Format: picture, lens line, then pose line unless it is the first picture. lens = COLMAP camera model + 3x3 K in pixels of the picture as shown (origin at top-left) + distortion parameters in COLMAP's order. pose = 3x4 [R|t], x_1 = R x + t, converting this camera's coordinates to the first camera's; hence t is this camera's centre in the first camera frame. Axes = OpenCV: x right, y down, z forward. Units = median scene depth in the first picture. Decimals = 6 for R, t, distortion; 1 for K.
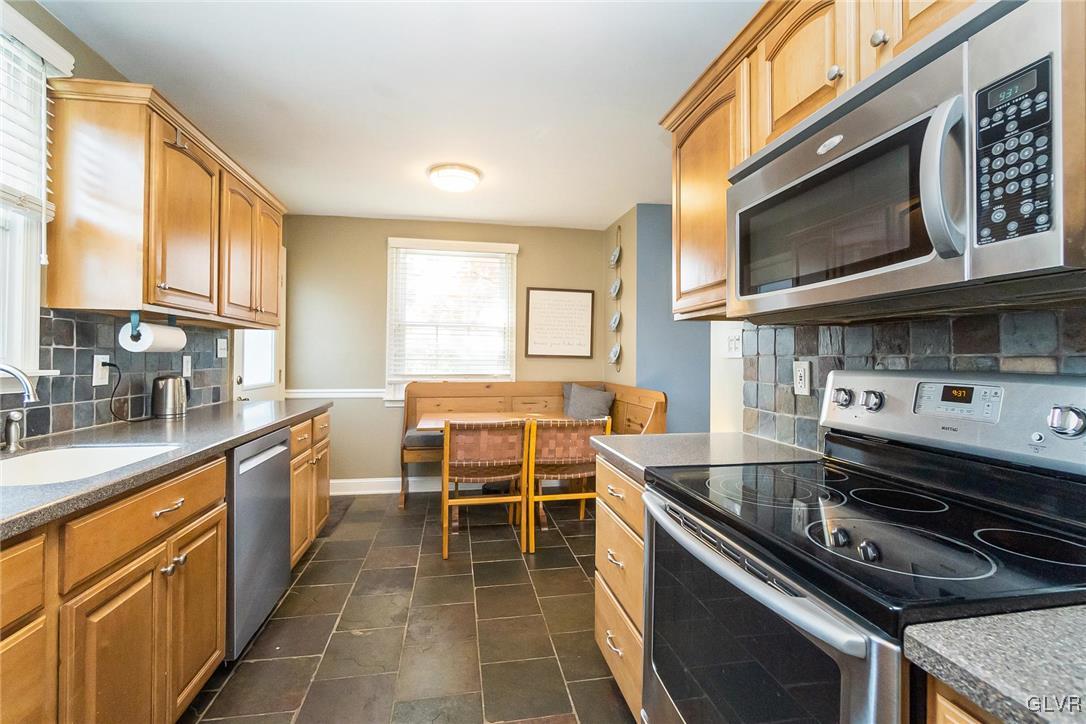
lens RADIAL K [[468.5, 0, 540.0], [0, 468.5, 356.6], [0, 0, 1]] dist [-0.000798, 0.000010]
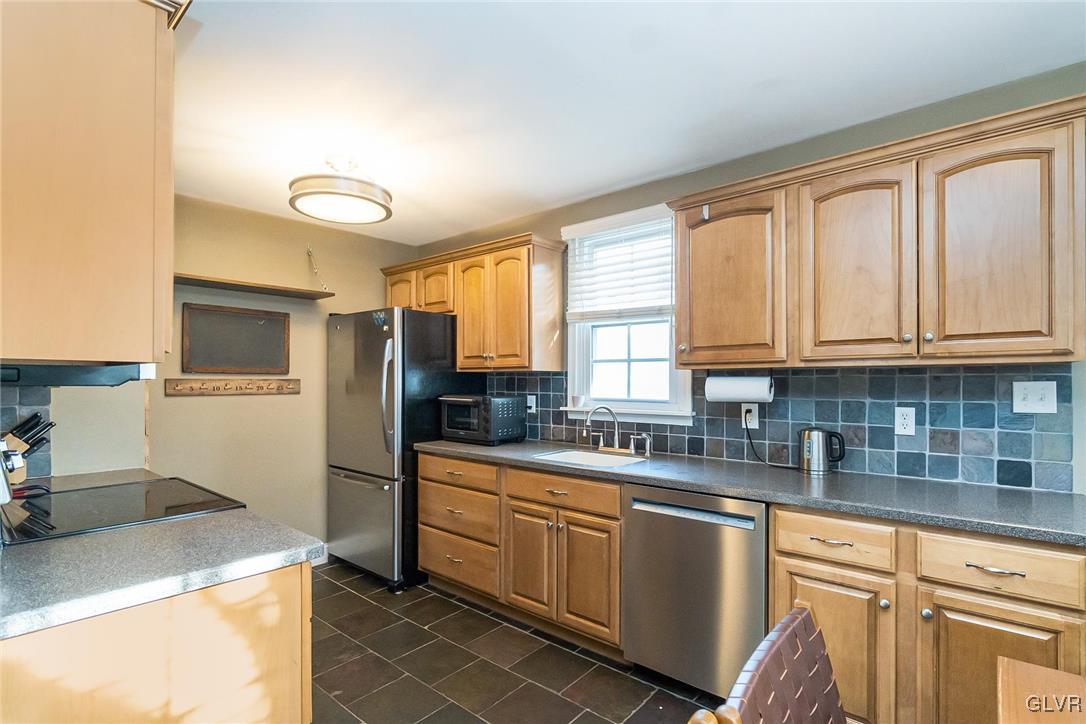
lens RADIAL K [[512.2, 0, 544.5], [0, 512.2, 384.4], [0, 0, 1]] dist [-0.005972, 0.000233]
pose [[-0.774615, -0.006068, -0.632404, 0.395630], [-0.005742, 0.999980, -0.002562, -0.059731], [0.632407, 0.001647, -0.774635, 2.221647]]
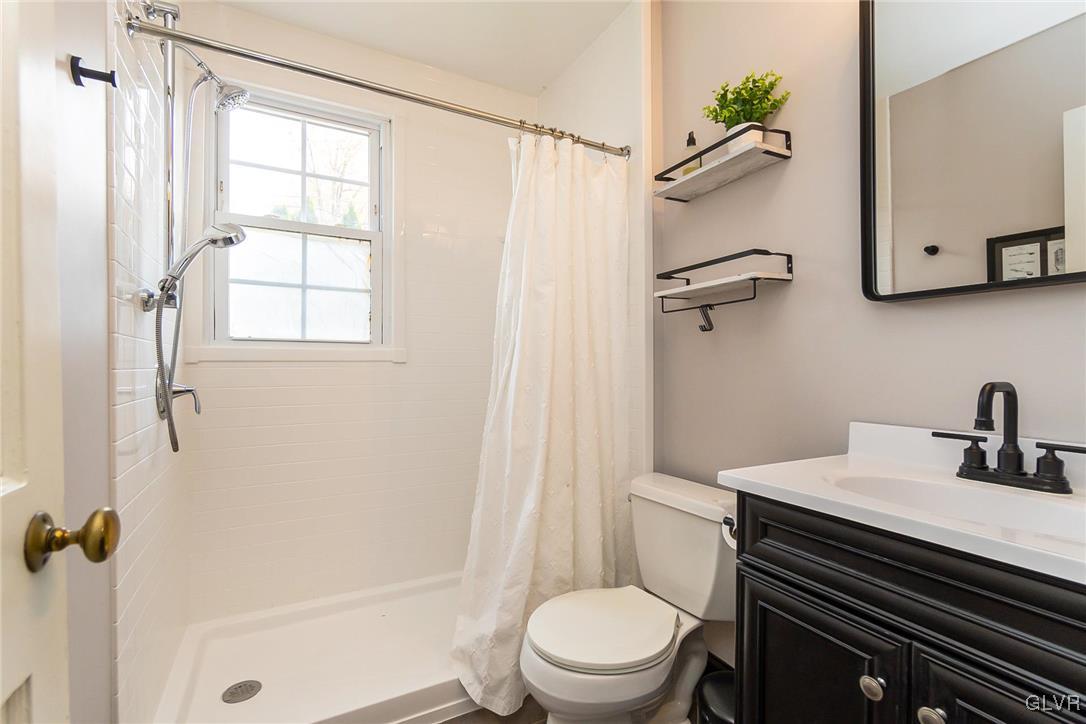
lens RADIAL K [[468.5, 0, 542.8], [0, 468.5, 365.4], [0, 0, 1]] dist [-0.000798, 0.000010]
pose [[0.301693, -0.013005, -0.953316, 0.343904], [0.004184, 0.999915, -0.012316, 0.085714], [0.953396, -0.000273, 0.301722, 1.106816]]
